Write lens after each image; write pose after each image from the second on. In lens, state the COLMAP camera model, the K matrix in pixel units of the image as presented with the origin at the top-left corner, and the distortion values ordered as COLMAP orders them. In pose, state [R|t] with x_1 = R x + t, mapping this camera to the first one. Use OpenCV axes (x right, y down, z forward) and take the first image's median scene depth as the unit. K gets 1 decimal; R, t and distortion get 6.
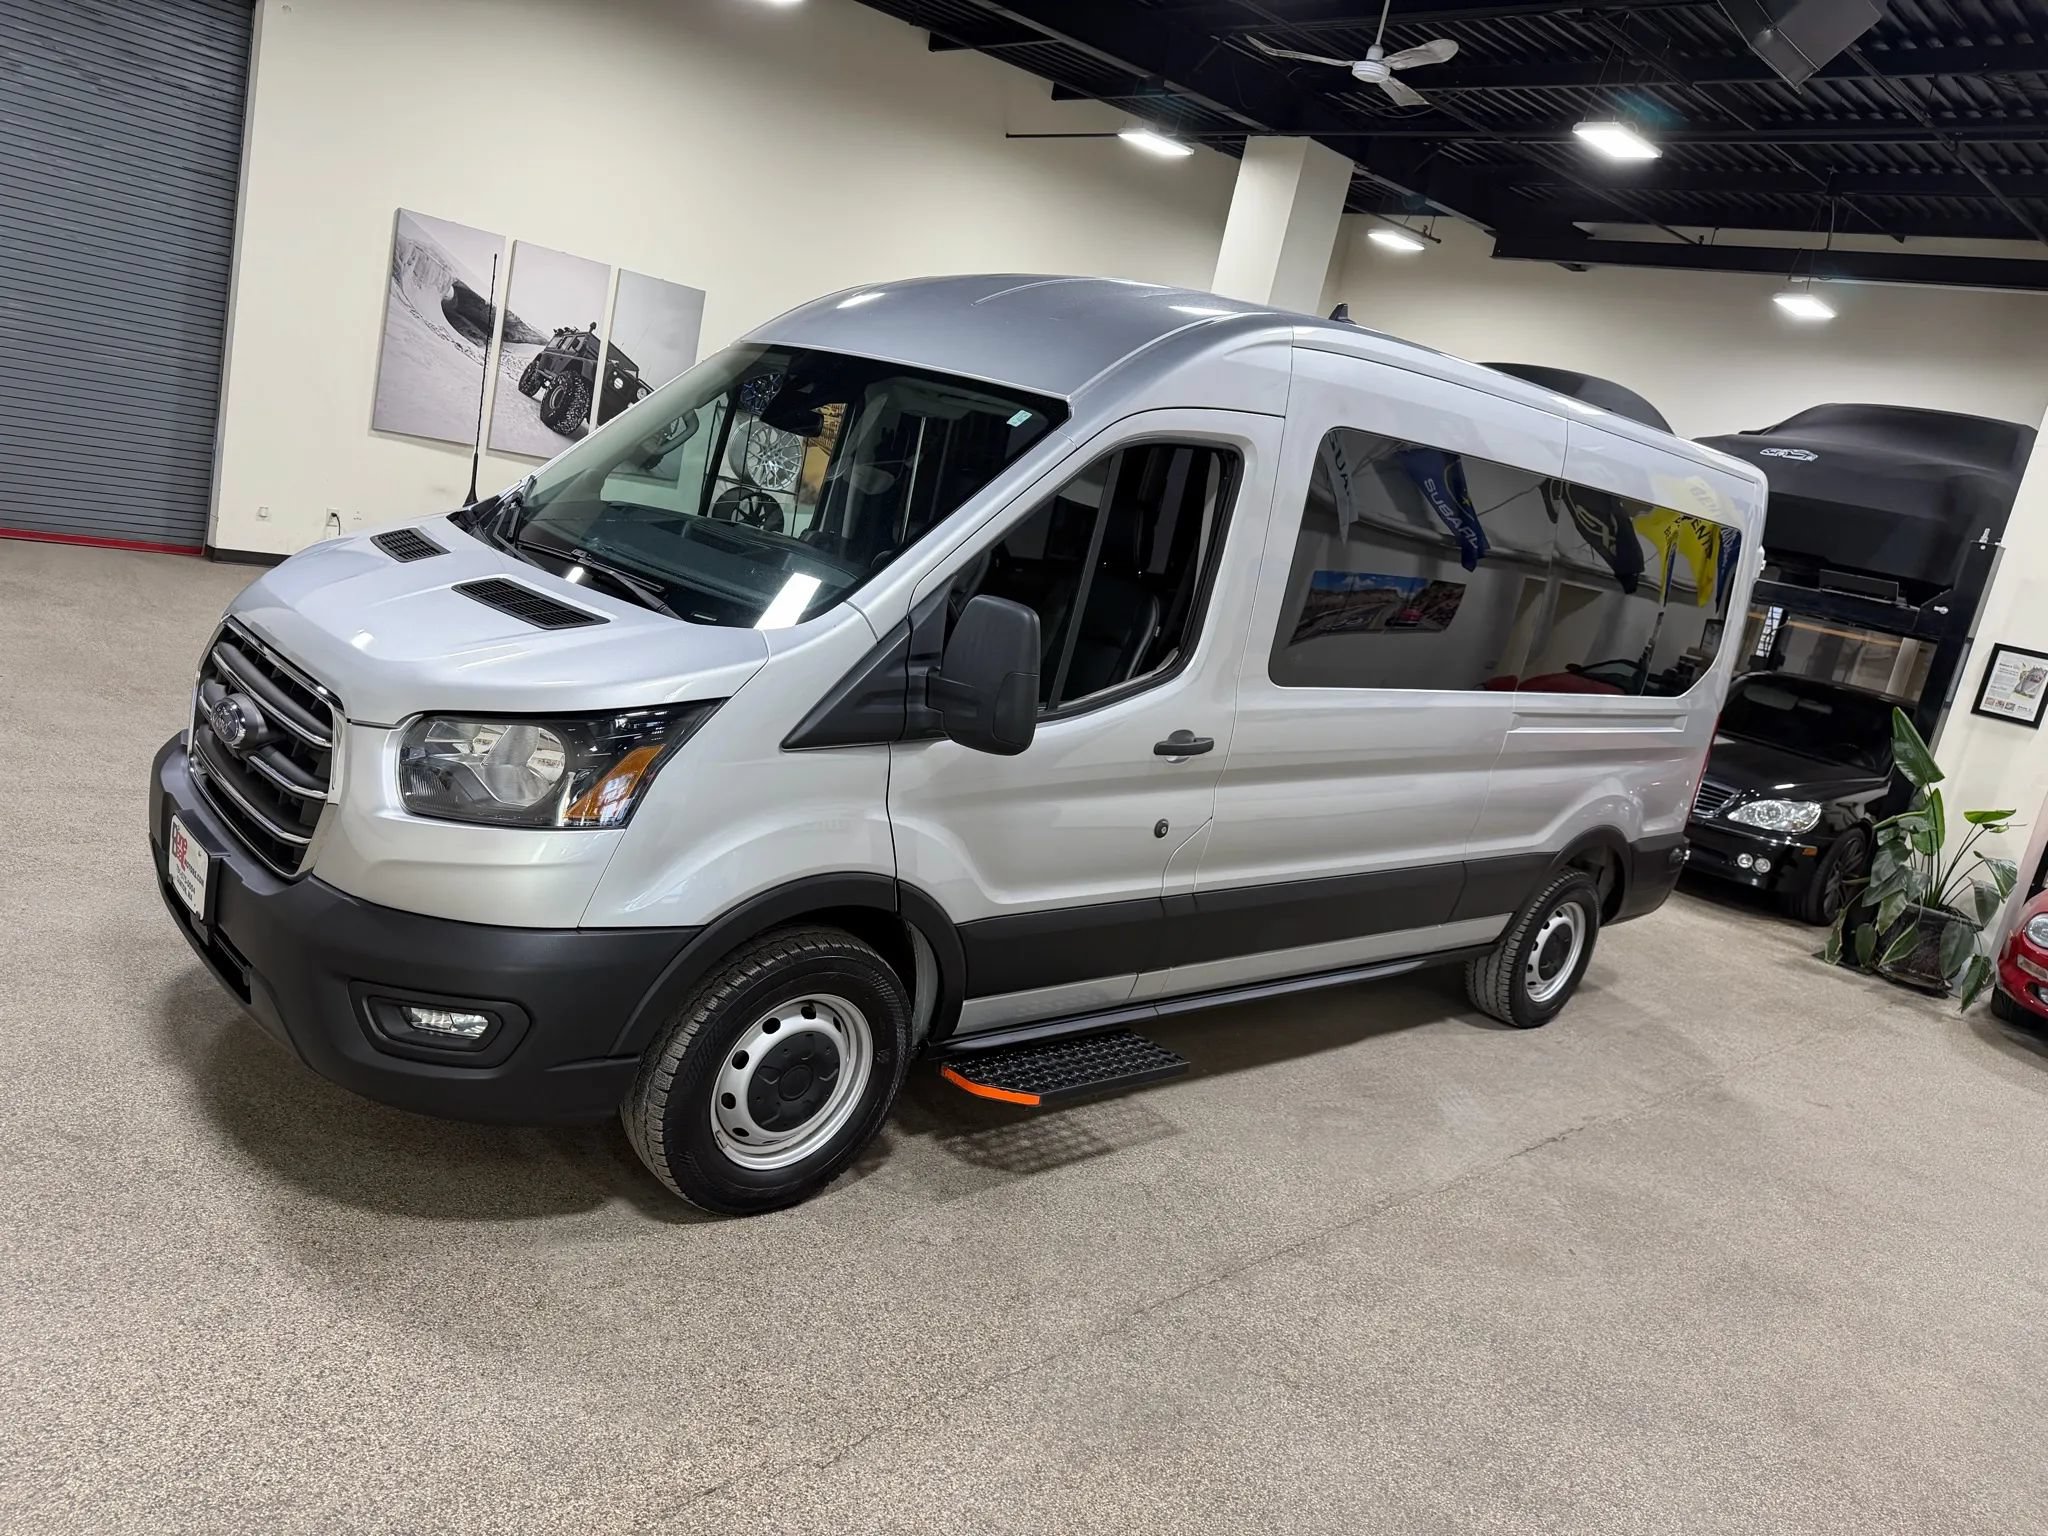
lens RADIAL K [[1450.5, 0, 1022.8], [0, 1450.5, 762.4], [0, 0, 1]] dist [0.060350, -0.066955]
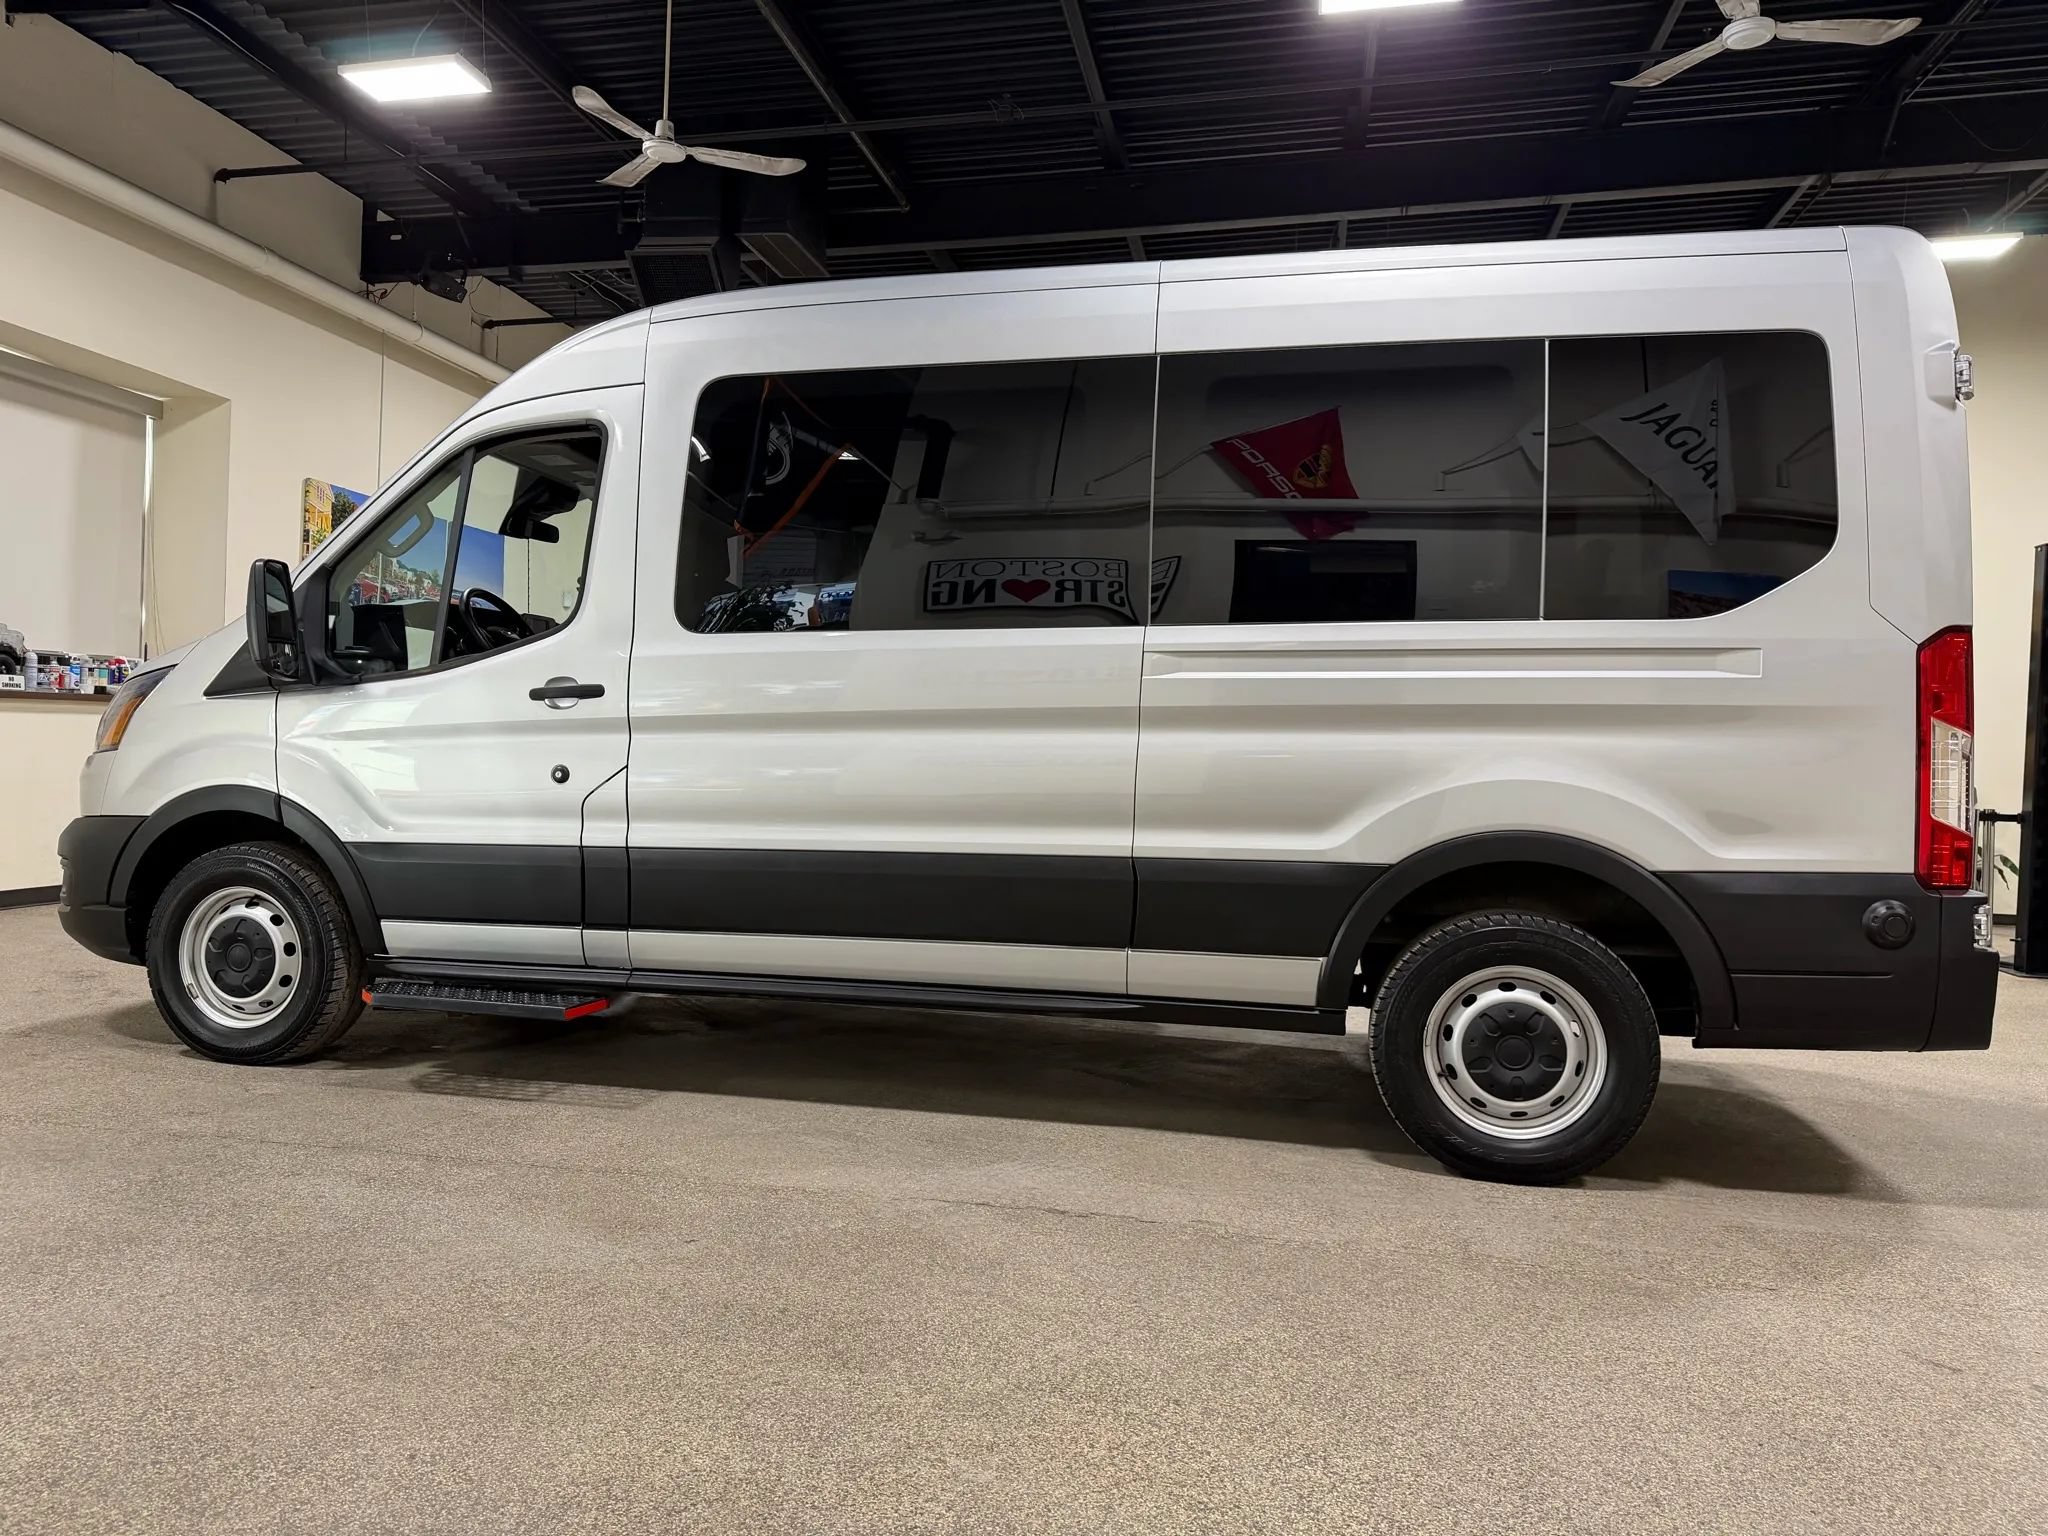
lens RADIAL K [[1448.7, 0, 1024.0], [0, 1448.7, 768.0], [0, 0, 1]] dist [0.007287, 0.000379]
pose [[0.571871, -0.174577, -0.801553, 1.142365], [-0.086849, 0.958718, -0.270771, 0.299272], [0.815733, 0.224460, 0.533101, 0.717930]]
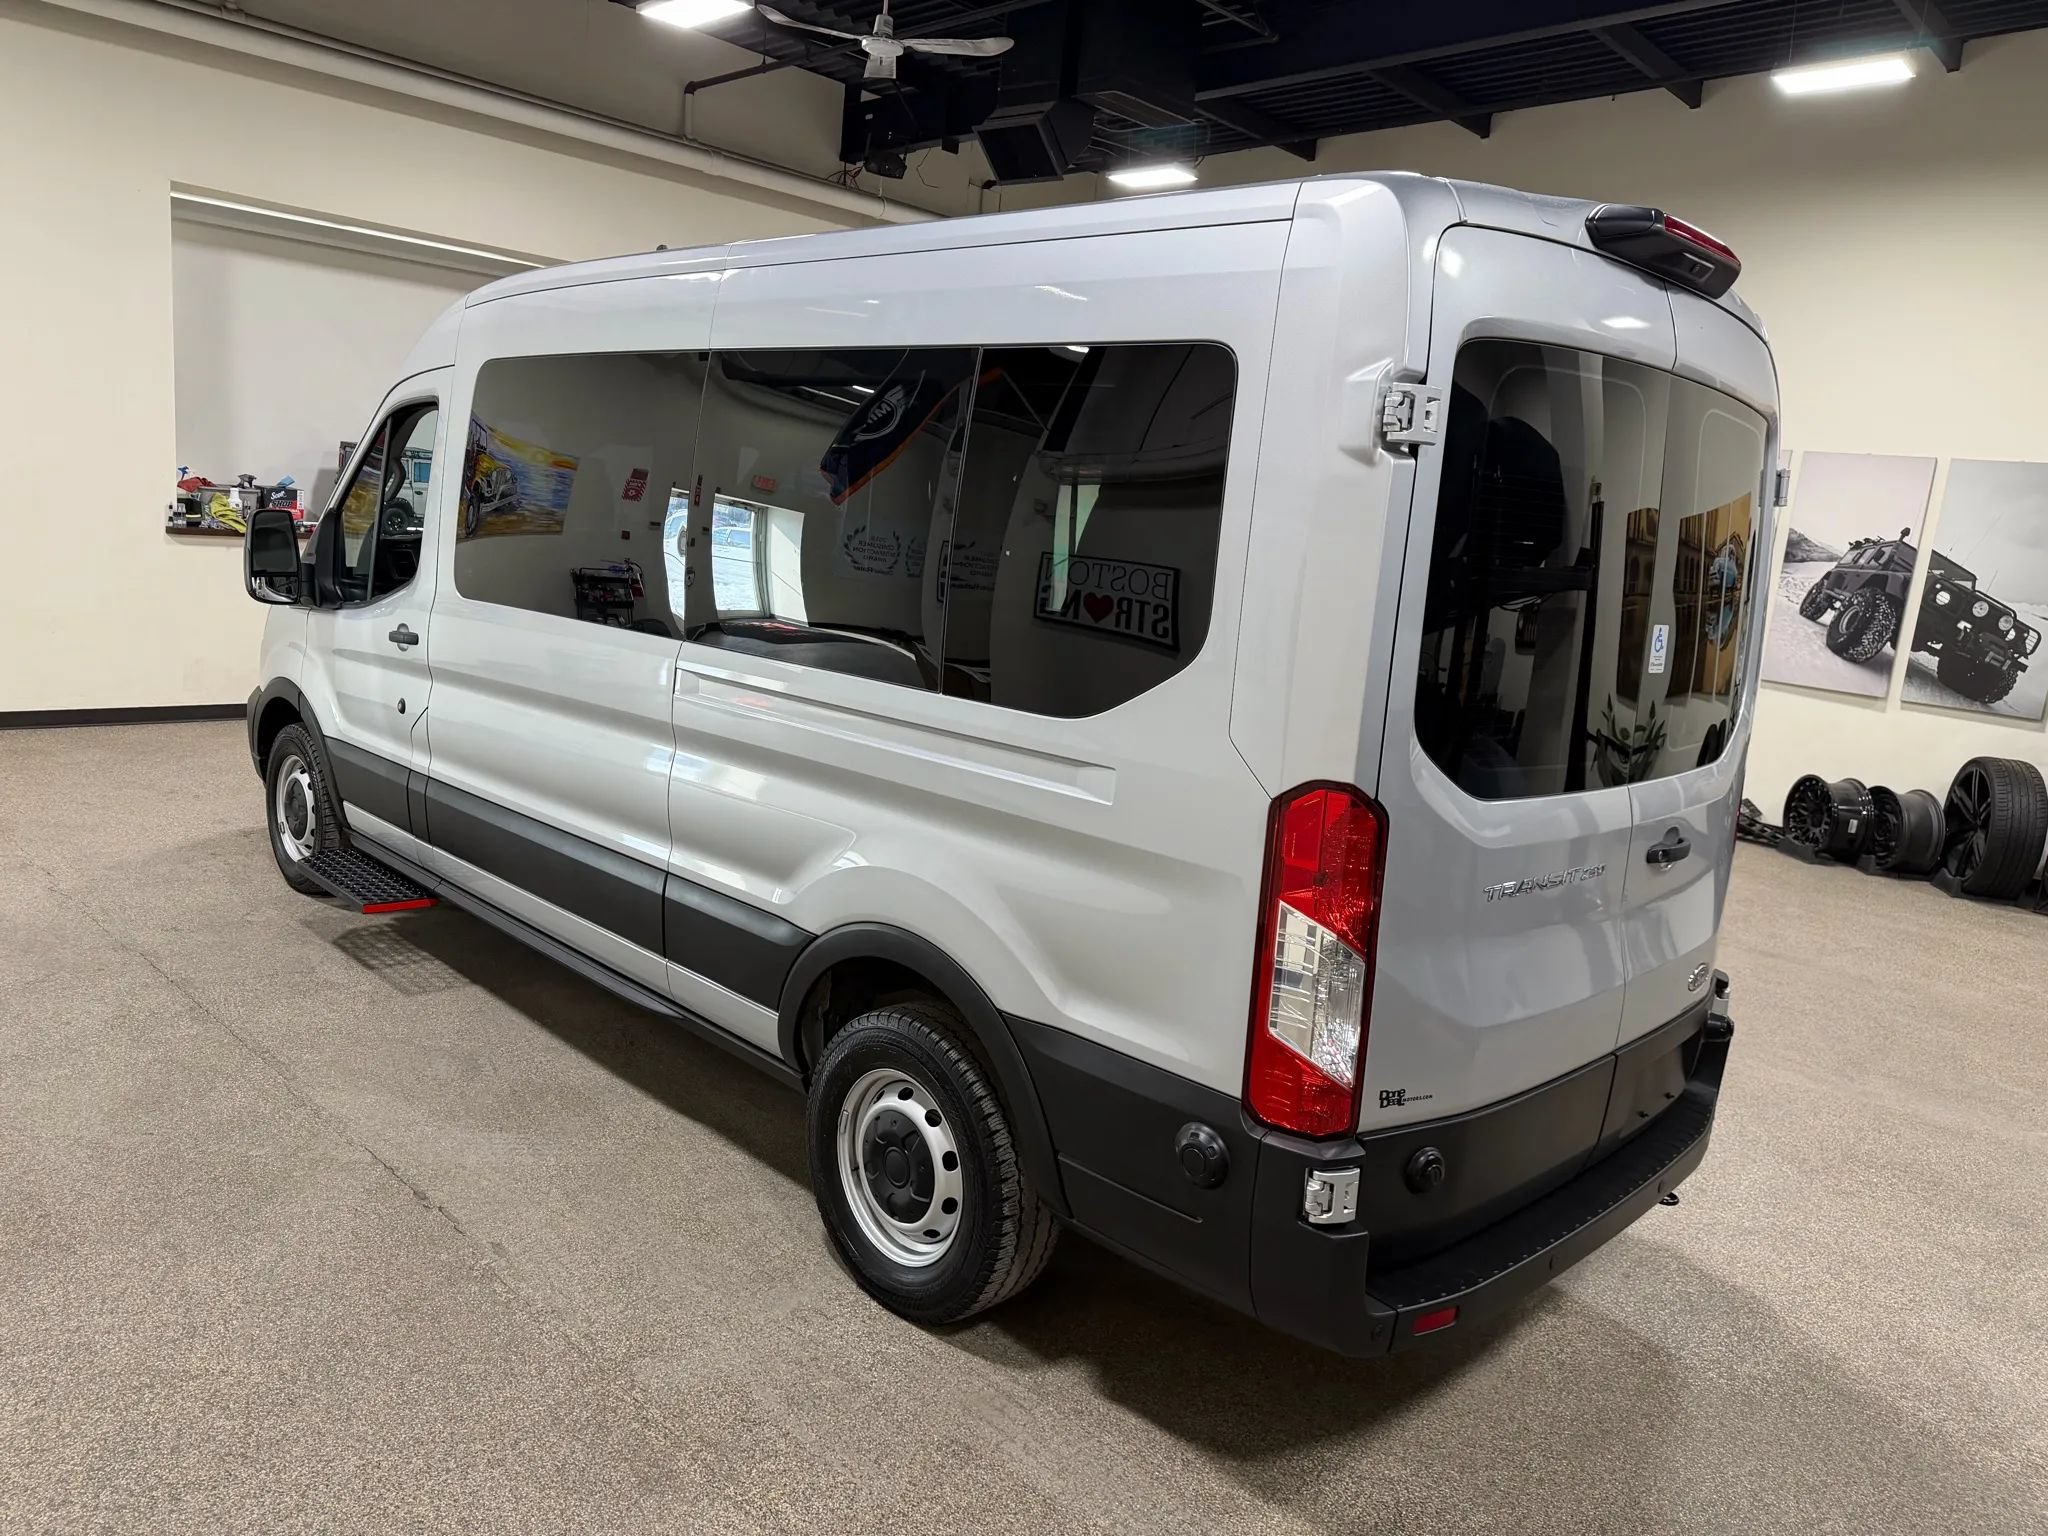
lens RADIAL K [[1449.2, 0, 1025.9], [0, 1449.2, 750.3], [0, 0, 1]] dist [0.038635, -0.050924]
pose [[0.067213, -0.023477, -0.997462, 1.384035], [-0.284127, 0.957880, -0.041691, -0.018320], [0.956428, 0.286208, 0.057712, 1.459785]]
